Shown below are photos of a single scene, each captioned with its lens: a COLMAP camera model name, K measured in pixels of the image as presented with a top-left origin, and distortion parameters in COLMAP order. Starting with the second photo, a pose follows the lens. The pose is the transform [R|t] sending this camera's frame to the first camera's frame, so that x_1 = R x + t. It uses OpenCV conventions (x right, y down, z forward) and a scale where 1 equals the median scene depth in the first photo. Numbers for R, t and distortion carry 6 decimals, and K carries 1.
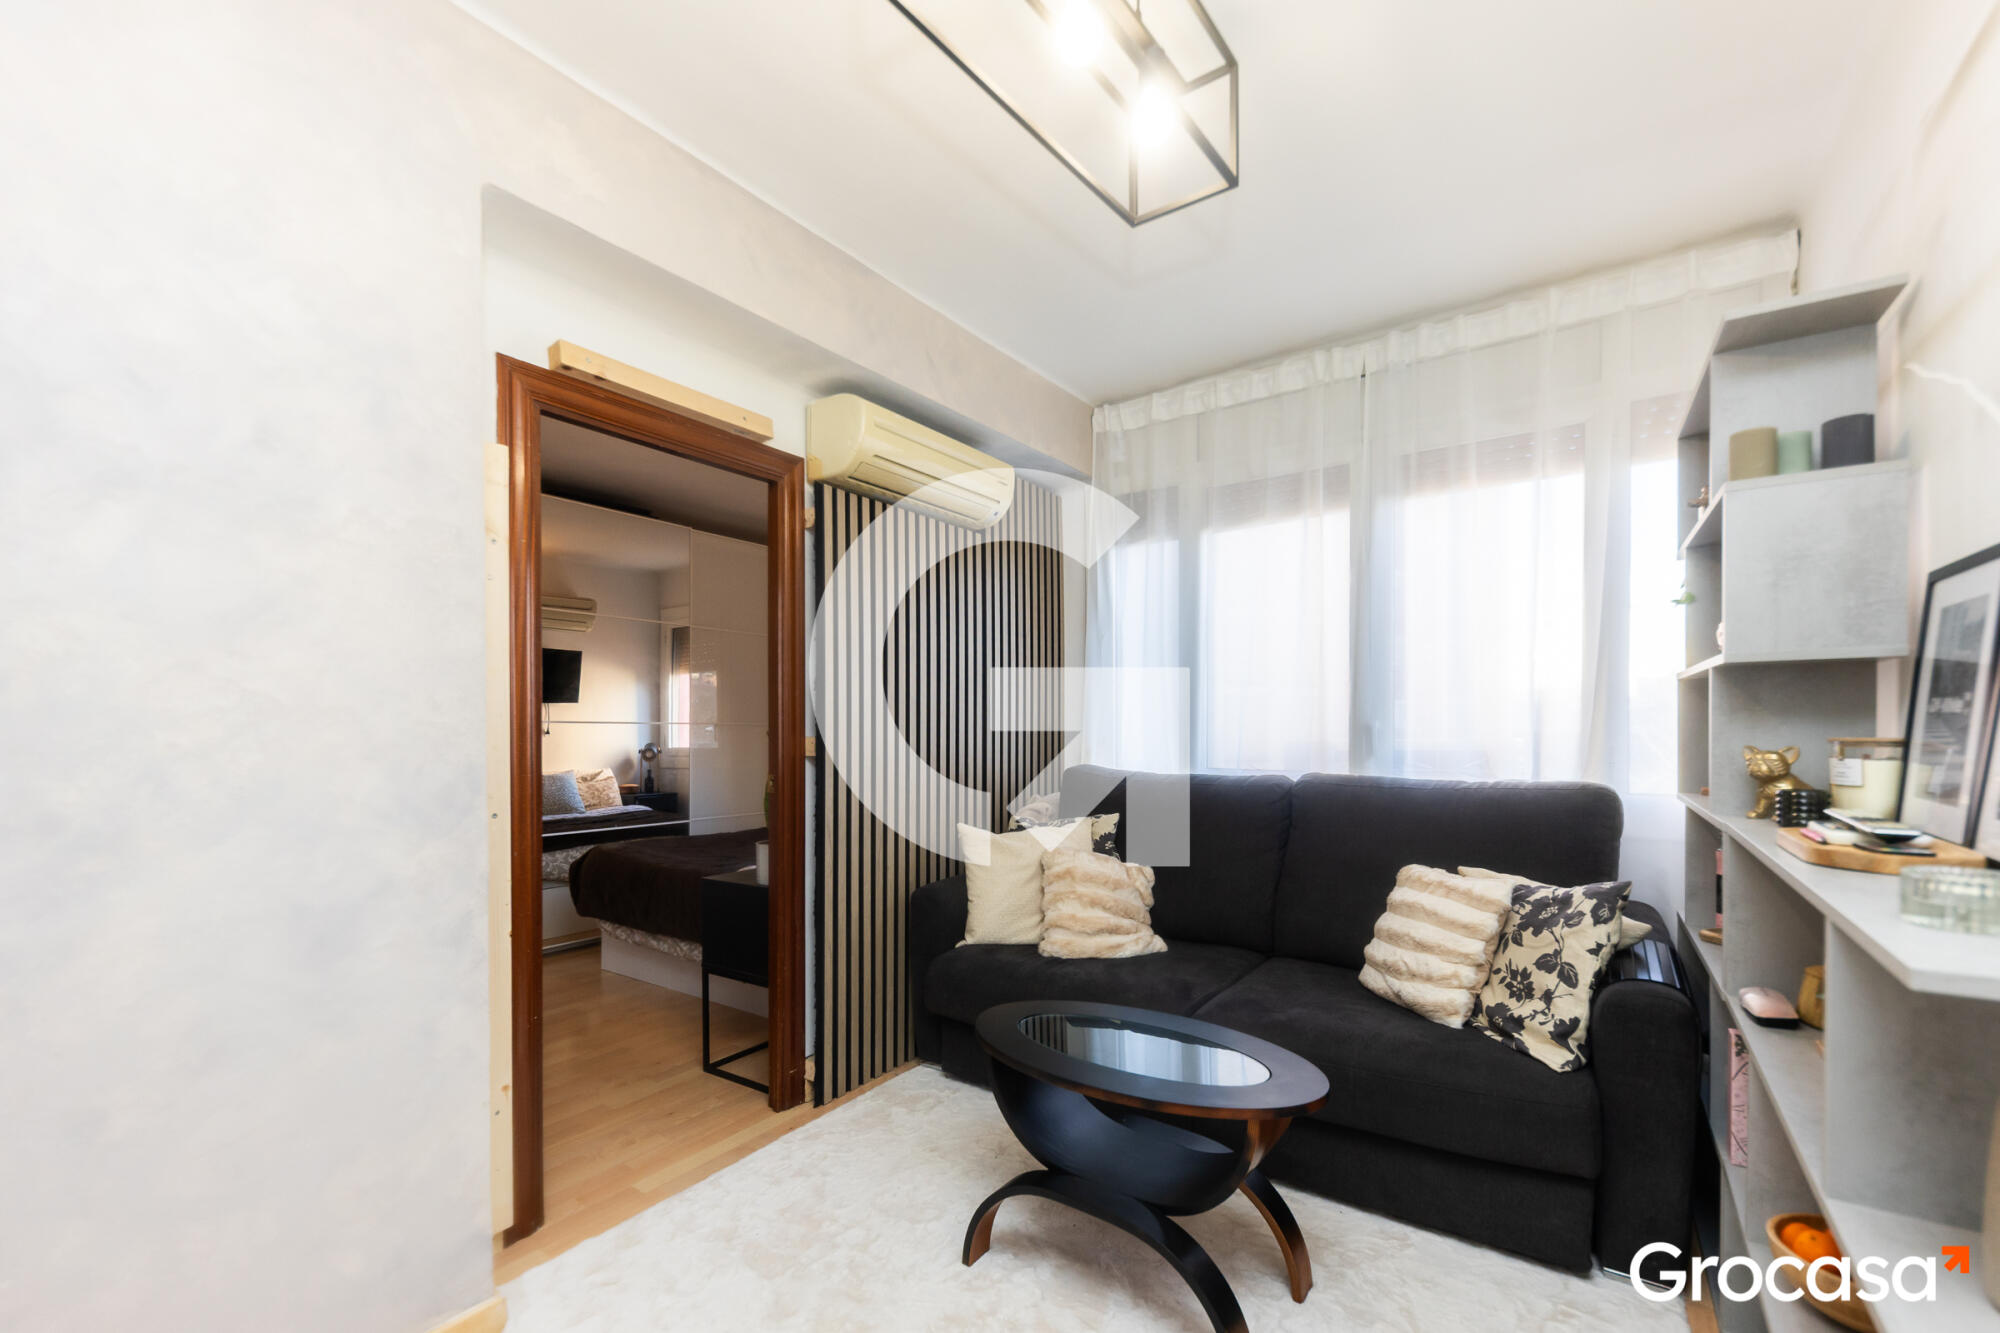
lens RADIAL K [[833.7, 0, 993.1], [0, 833.7, 740.2], [0, 0, 1]] dist [-0.001883, -0.000134]
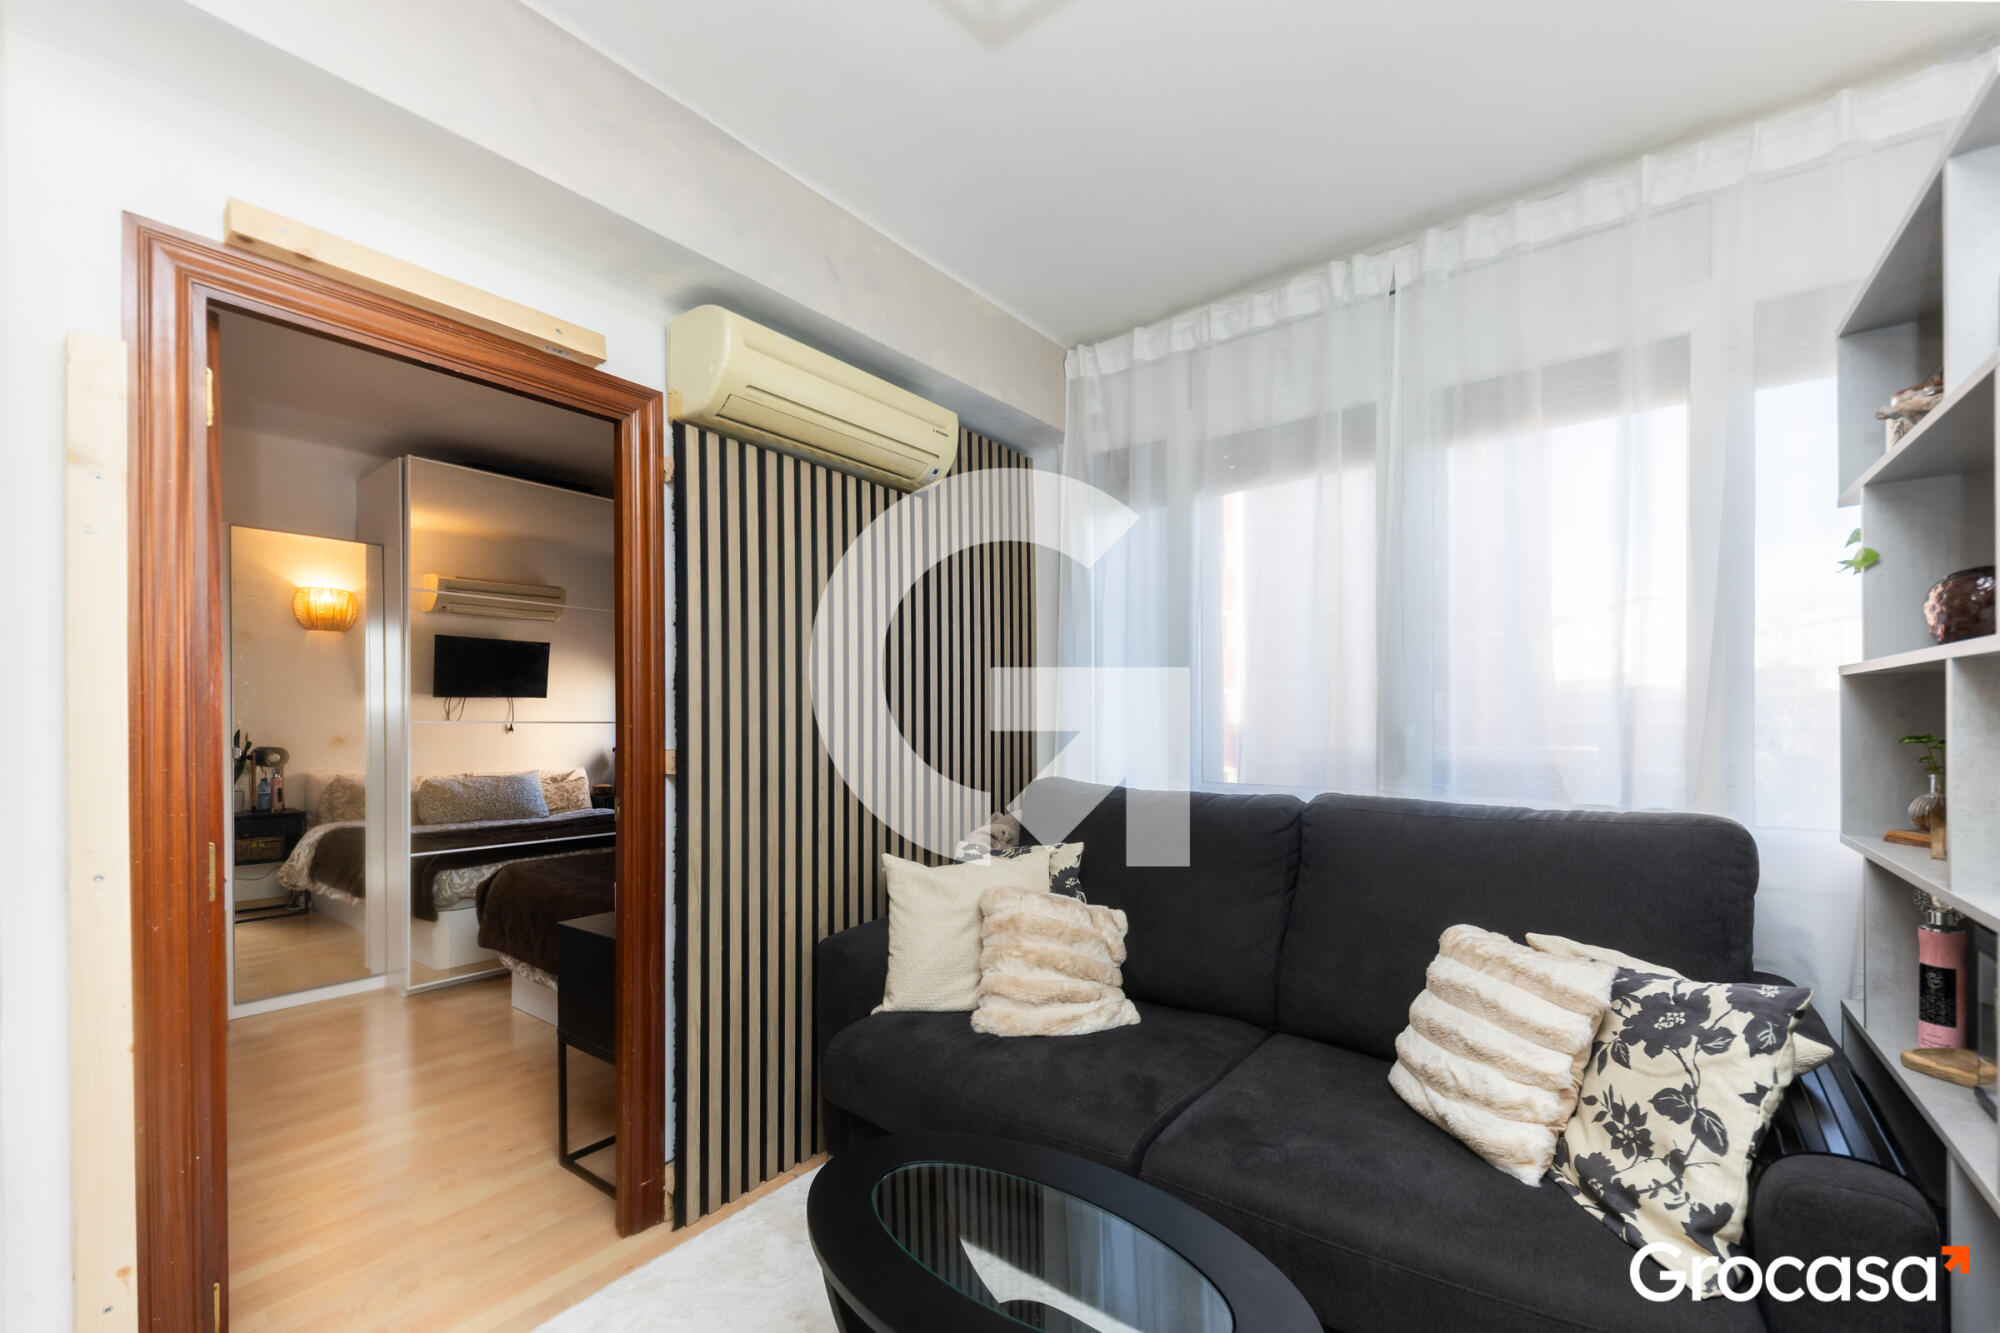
lens RADIAL K [[824.0, 0, 999.1], [0, 824.0, 722.3], [0, 0, 1]] dist [0.002826, -0.006212]
pose [[0.999422, 0.000898, -0.033995, 0.109917], [-0.001282, 0.999936, -0.011257, -0.020633], [0.033982, 0.011294, 0.999359, 0.235690]]
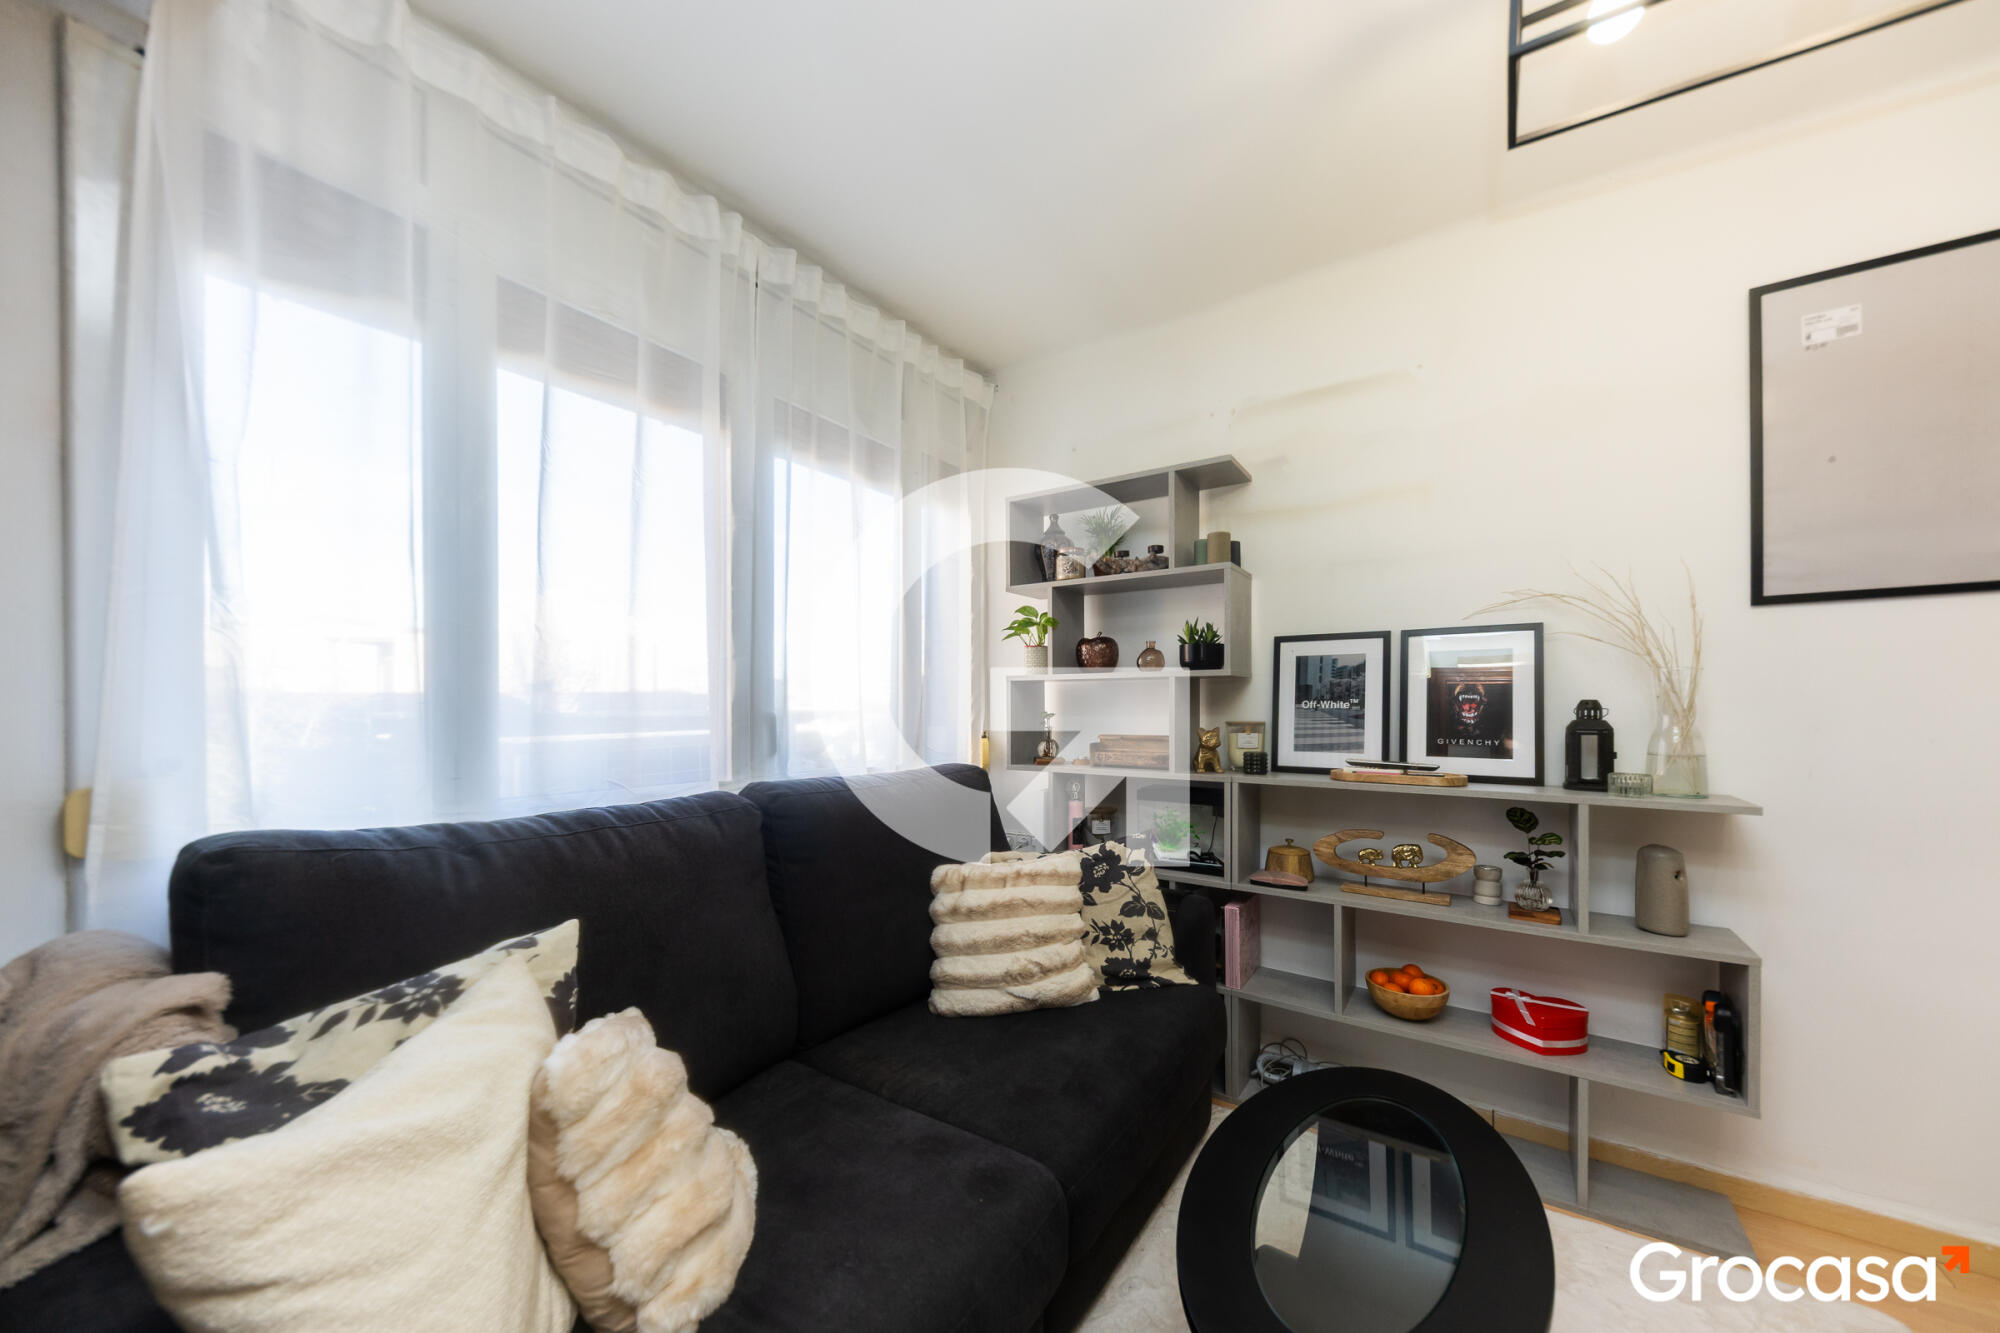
lens RADIAL K [[702.1, 0, 1010.8], [0, 702.1, 709.9], [0, 0, 1]] dist [-0.005246, 0.000009]
pose [[-0.031716, -0.000333, 0.999497, -0.265508], [0.021023, 0.999778, 0.001000, -0.023078], [-0.999276, 0.021044, -0.031702, 0.876204]]
